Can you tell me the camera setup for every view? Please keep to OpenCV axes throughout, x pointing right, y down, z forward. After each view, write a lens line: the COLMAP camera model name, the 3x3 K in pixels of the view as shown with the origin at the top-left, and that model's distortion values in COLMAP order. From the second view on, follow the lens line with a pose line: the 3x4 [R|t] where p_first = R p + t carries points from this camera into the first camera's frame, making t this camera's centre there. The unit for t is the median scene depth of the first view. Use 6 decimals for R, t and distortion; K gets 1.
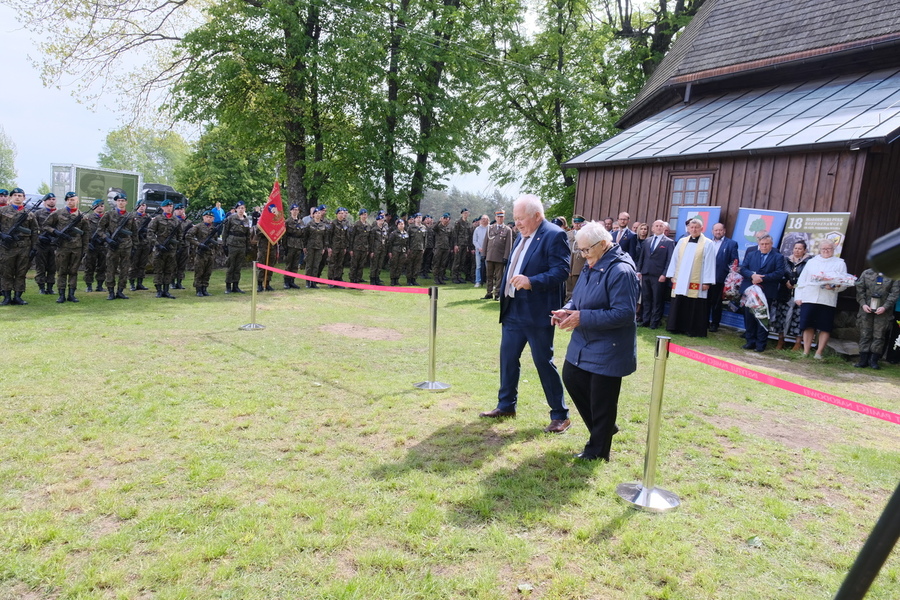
lens RADIAL K [[649.2, 0, 449.0], [0, 649.2, 297.3], [0, 0, 1]] dist [0.003778, 0.029651]
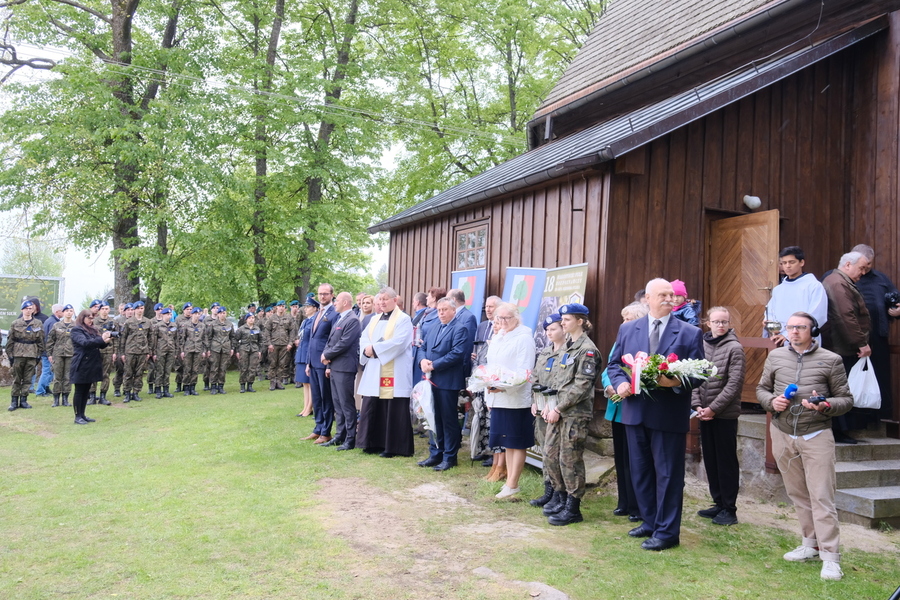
lens RADIAL K [[748.2, 0, 448.8], [0, 748.2, 298.9], [0, 0, 1]] dist [0.055393, -0.009751]
pose [[0.988845, -0.060918, -0.135920, 0.421556], [0.041789, 0.989355, -0.139394, 0.006957], [0.142965, 0.132159, 0.980864, 0.160071]]
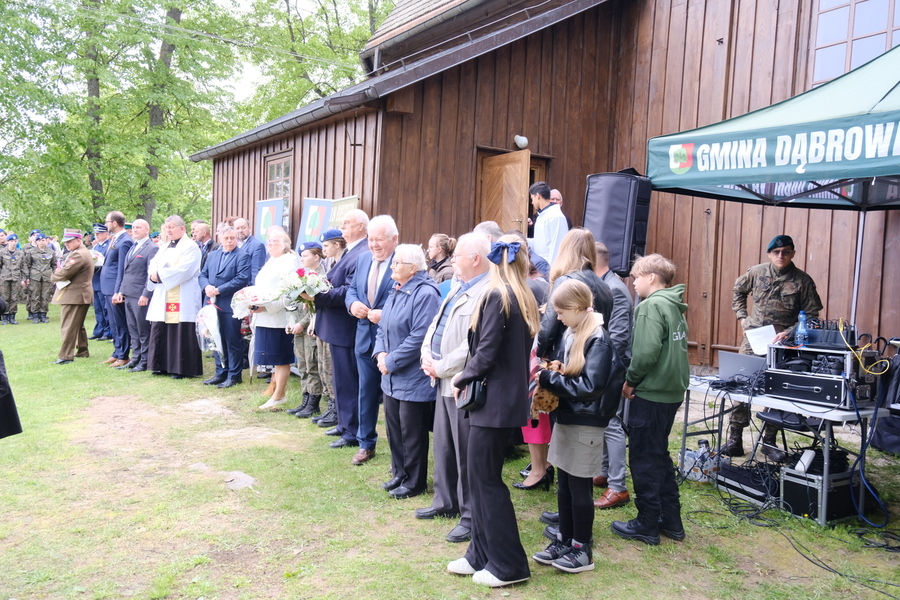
lens RADIAL K [[748.2, 0, 452.0], [0, 748.2, 301.4], [0, 0, 1]] dist [0.055393, -0.009751]
pose [[0.998523, -0.054294, -0.001764, 0.521144], [0.054189, 0.997815, -0.037786, 0.019114], [0.003812, 0.037635, 0.999284, 0.119352]]
